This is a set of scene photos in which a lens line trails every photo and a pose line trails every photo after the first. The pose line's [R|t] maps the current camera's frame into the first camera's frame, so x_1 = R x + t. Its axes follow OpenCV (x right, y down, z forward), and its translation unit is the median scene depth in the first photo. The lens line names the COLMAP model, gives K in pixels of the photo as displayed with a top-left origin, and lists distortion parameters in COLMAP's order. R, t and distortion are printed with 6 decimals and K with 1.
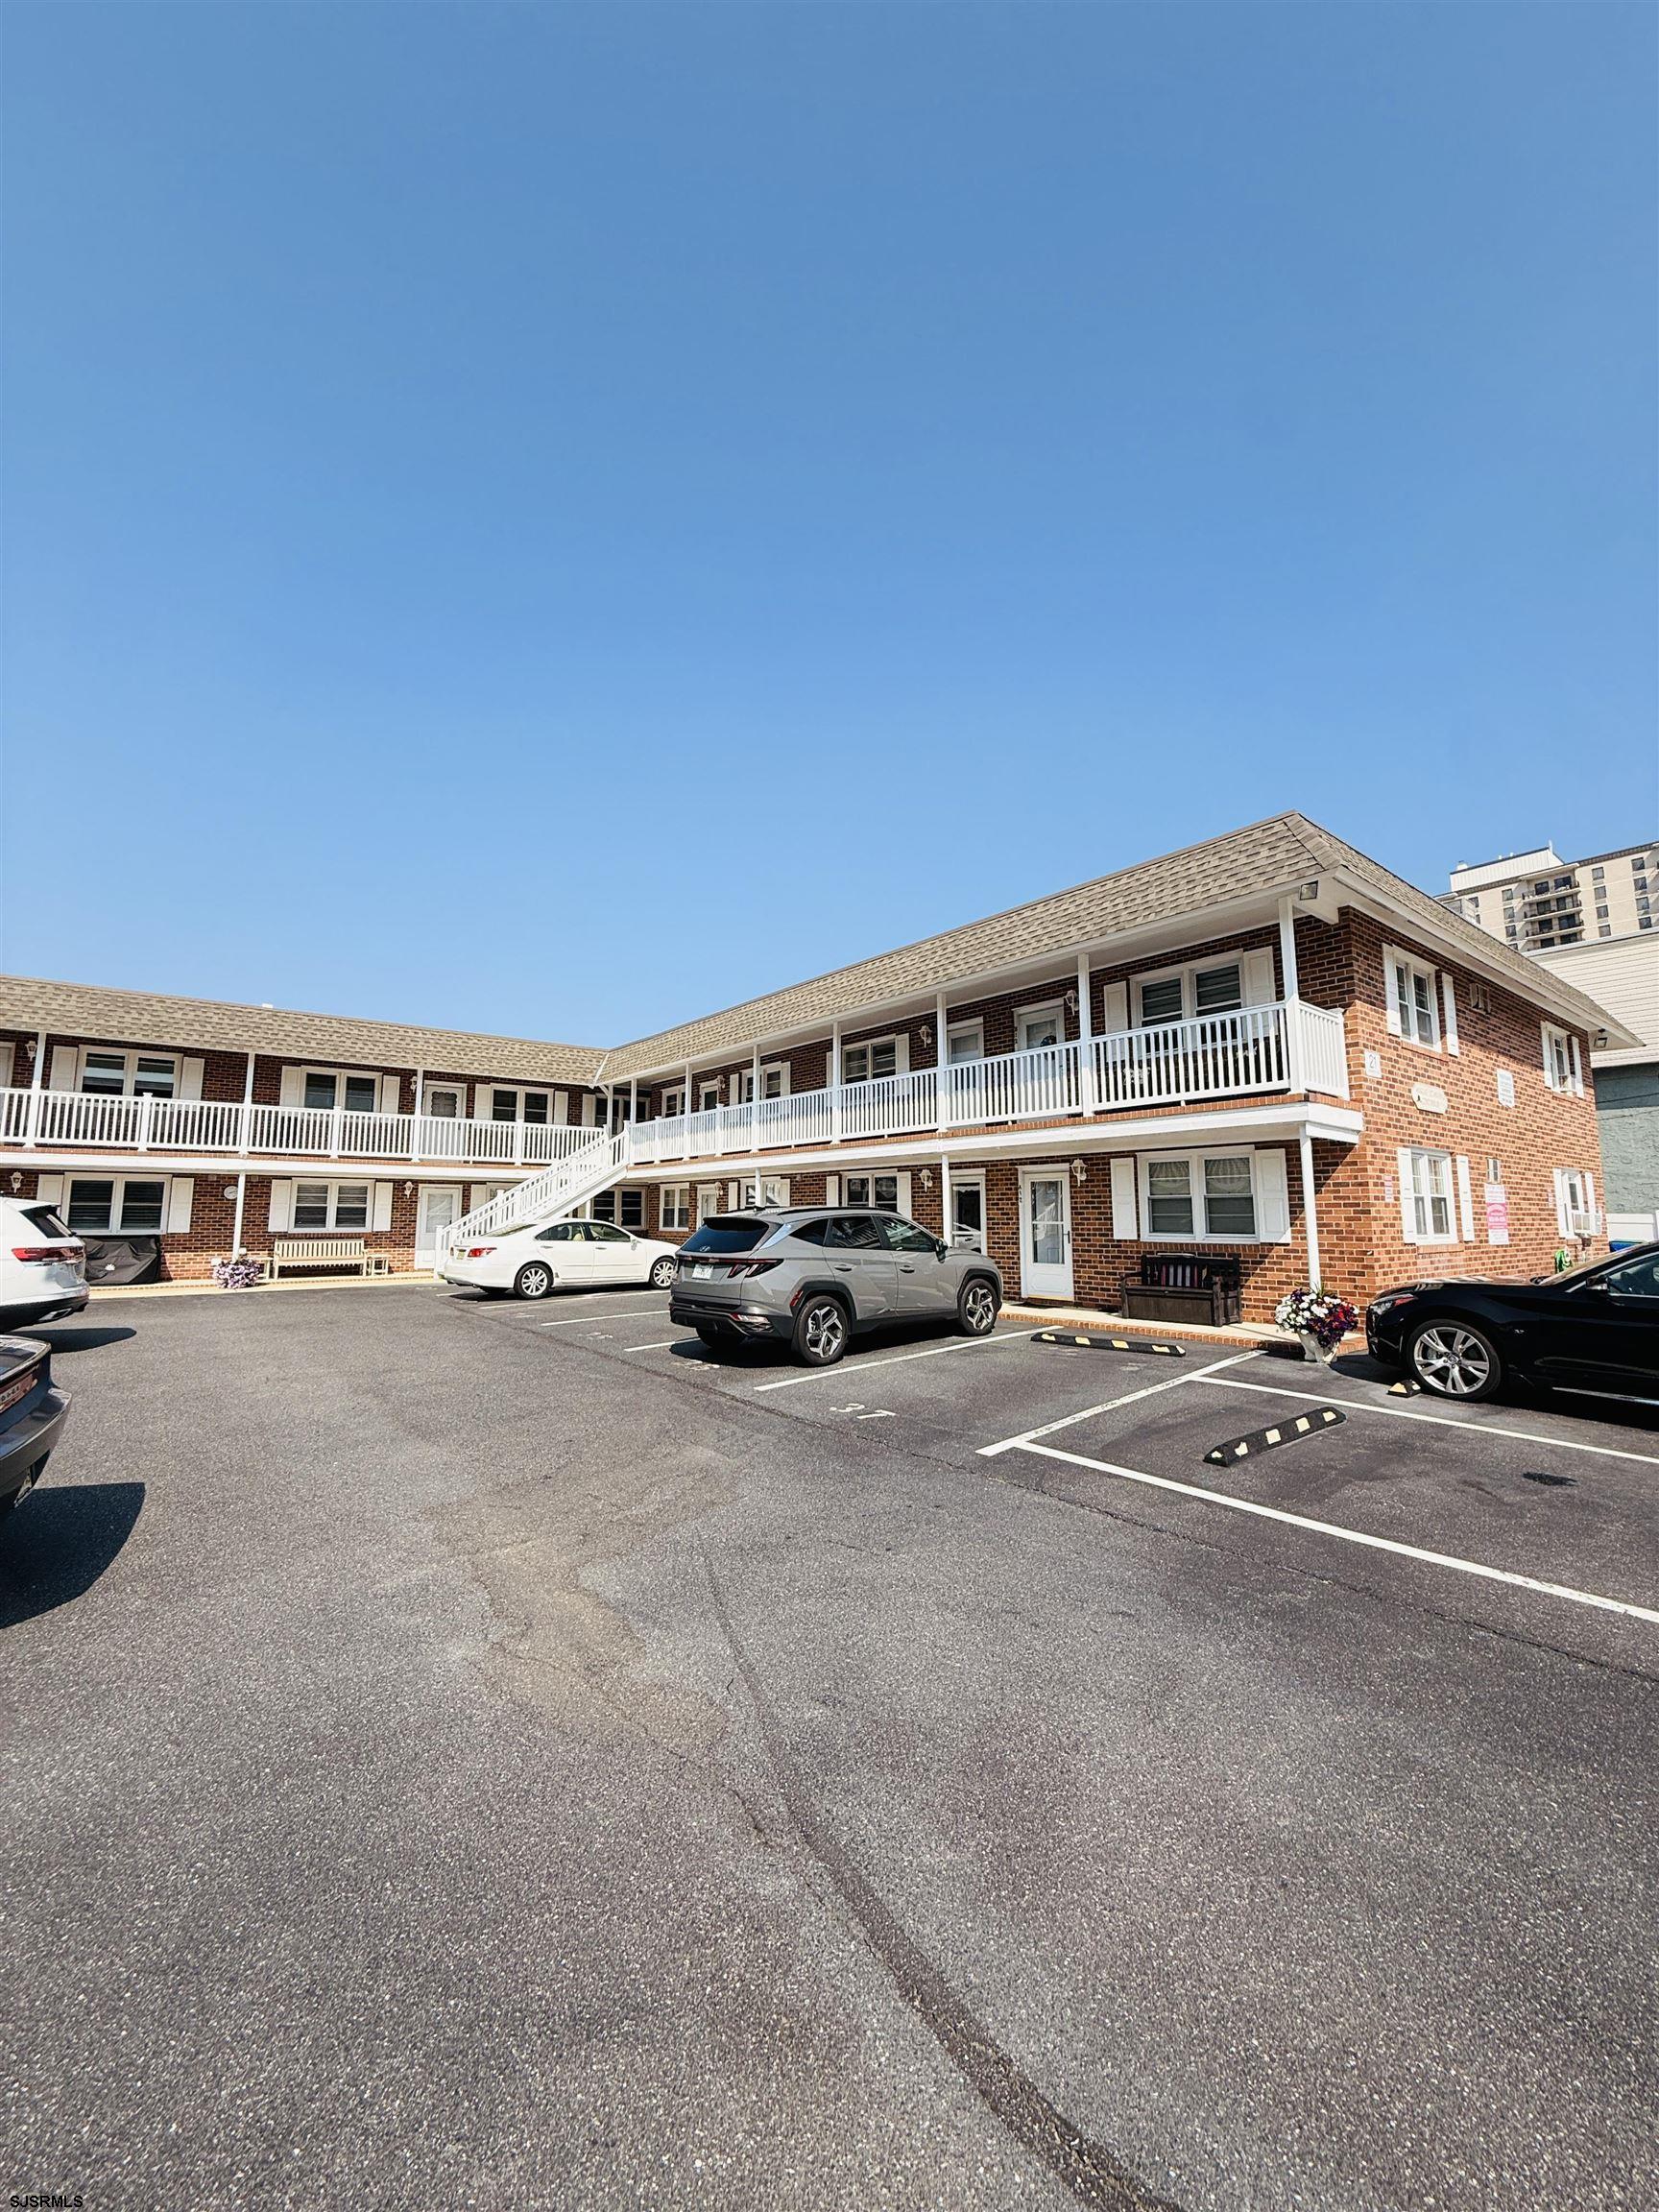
lens RADIAL K [[887.6, 0, 809.7], [0, 887.6, 1067.5], [0, 0, 1]] dist [0.003452, -0.000136]
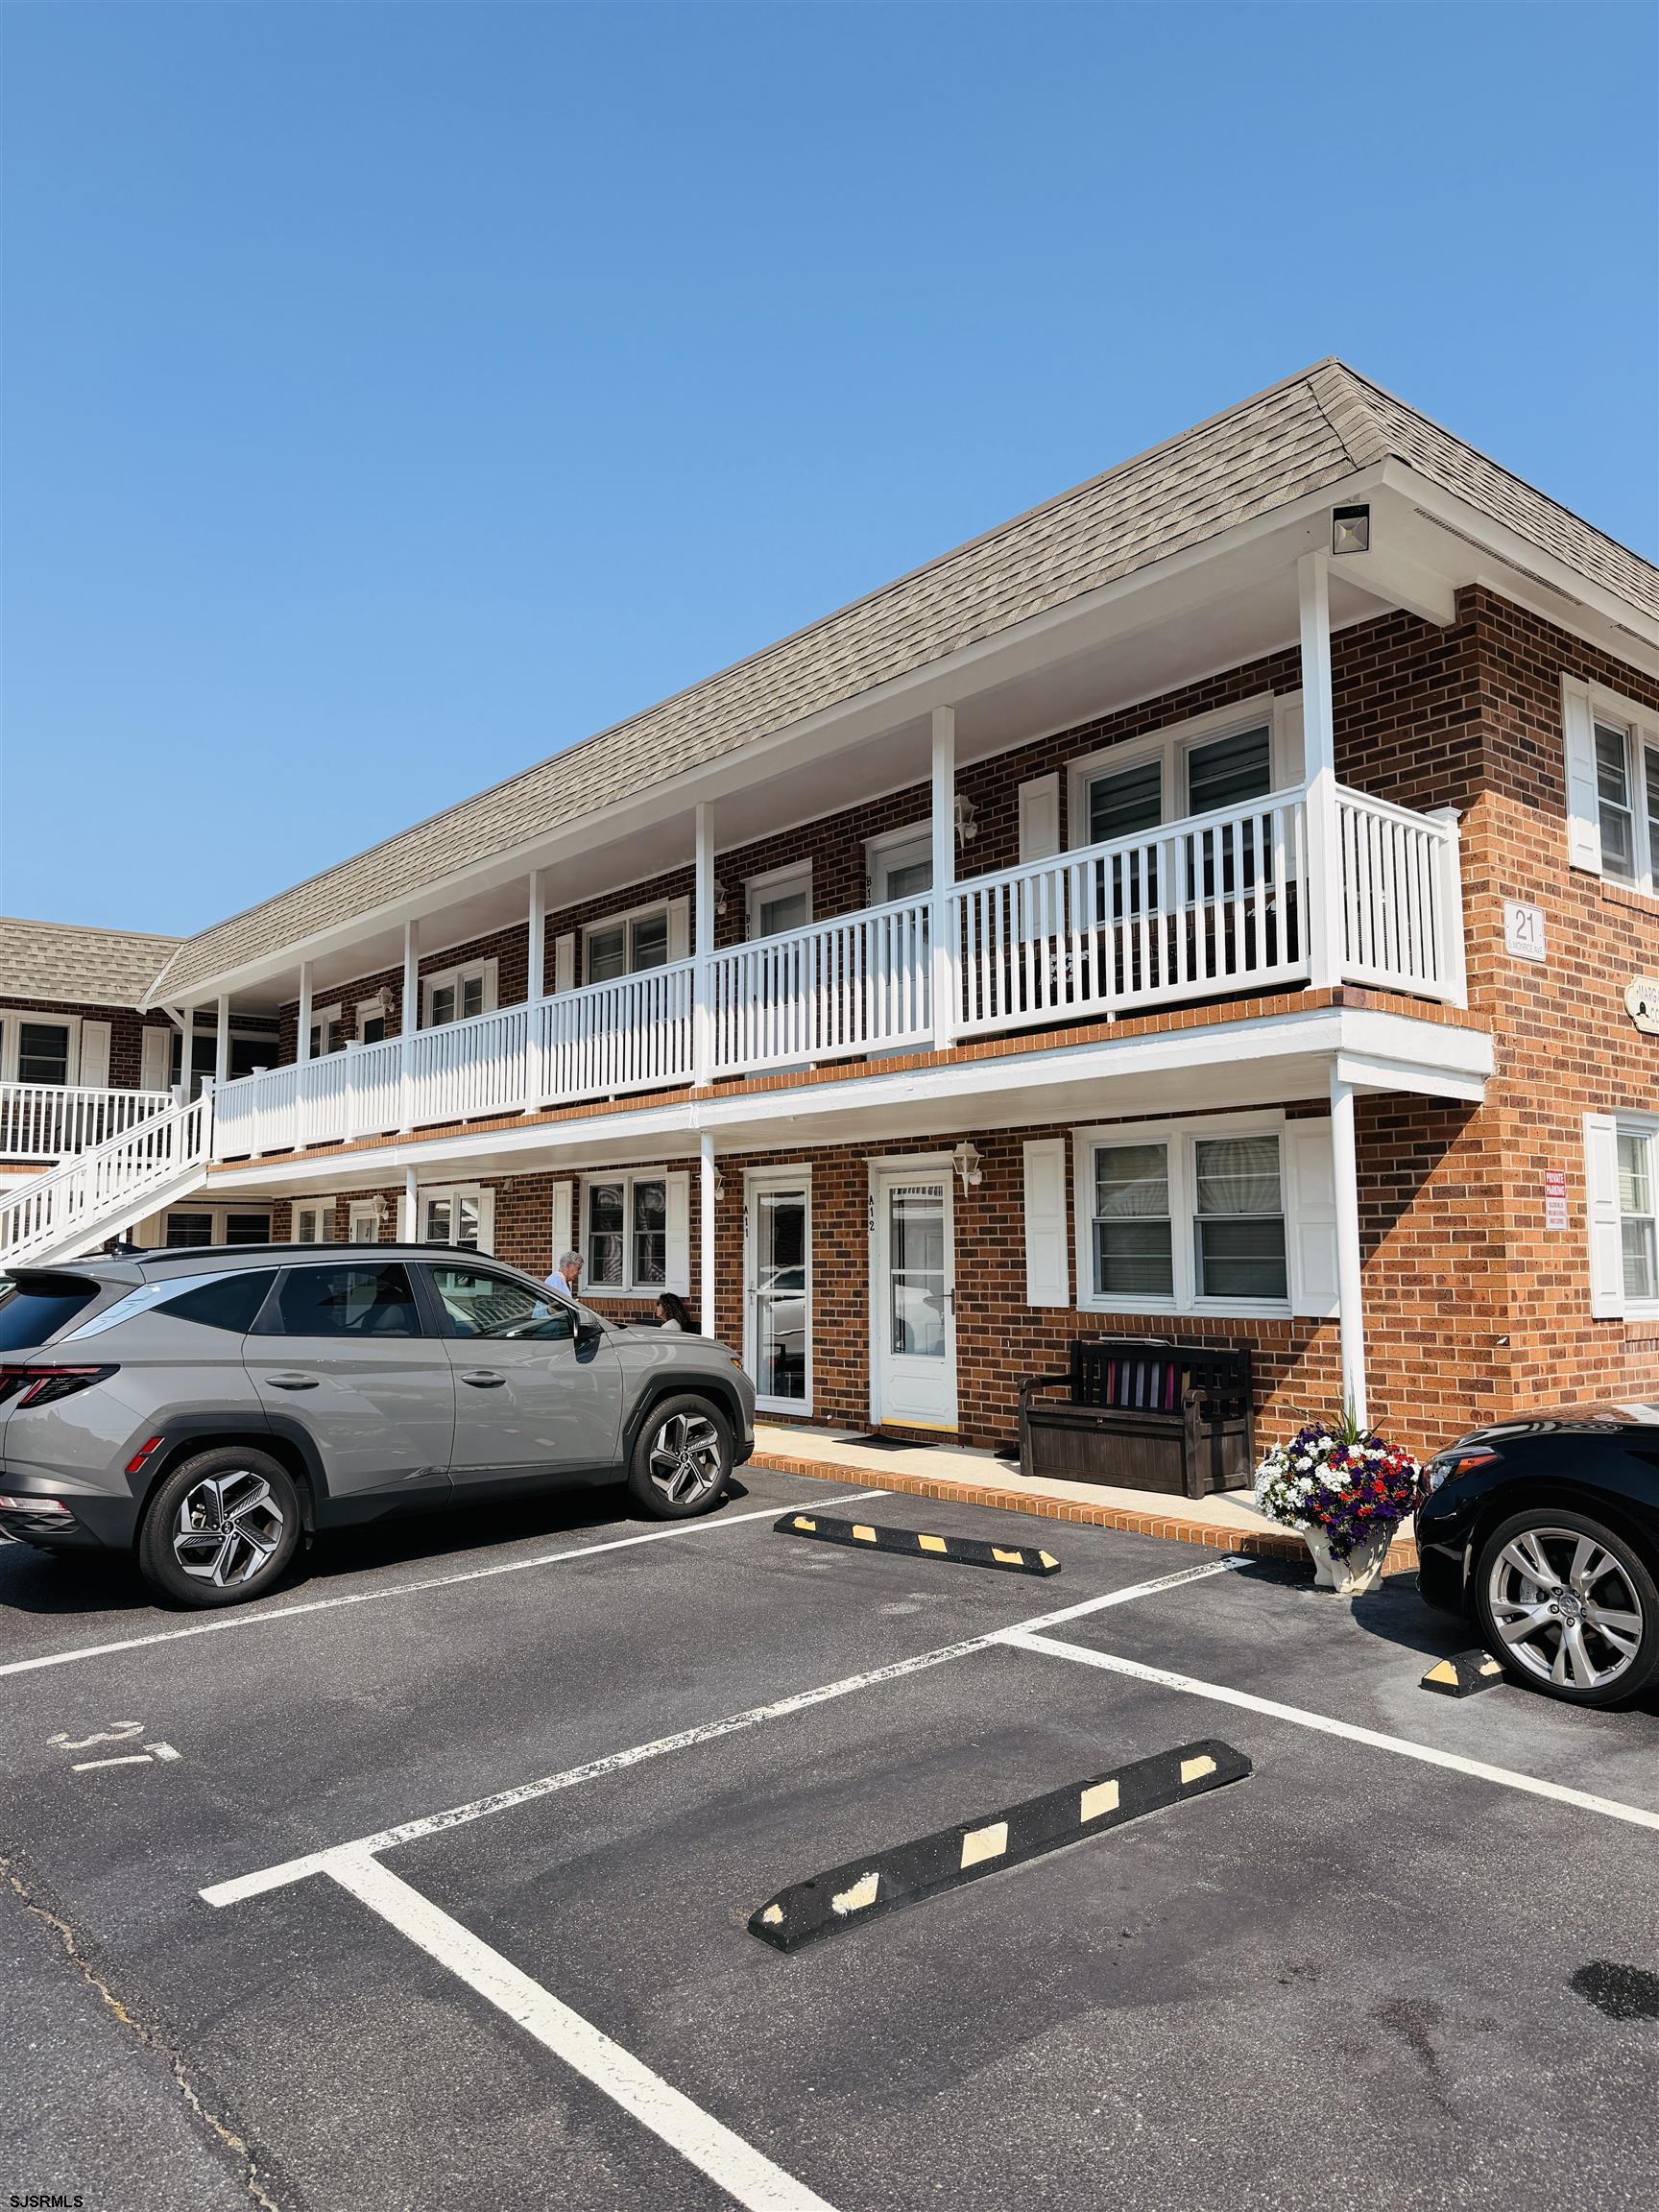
lens RADIAL K [[1572.6, 0, 770.7], [0, 1572.6, 1032.9], [0, 0, 1]] dist [0.066602, -0.070449]
pose [[0.999927, -0.002883, 0.011714, 0.230327], [0.002584, 0.999674, 0.025408, 0.026594], [-0.011783, -0.025376, 0.999609, 0.177131]]
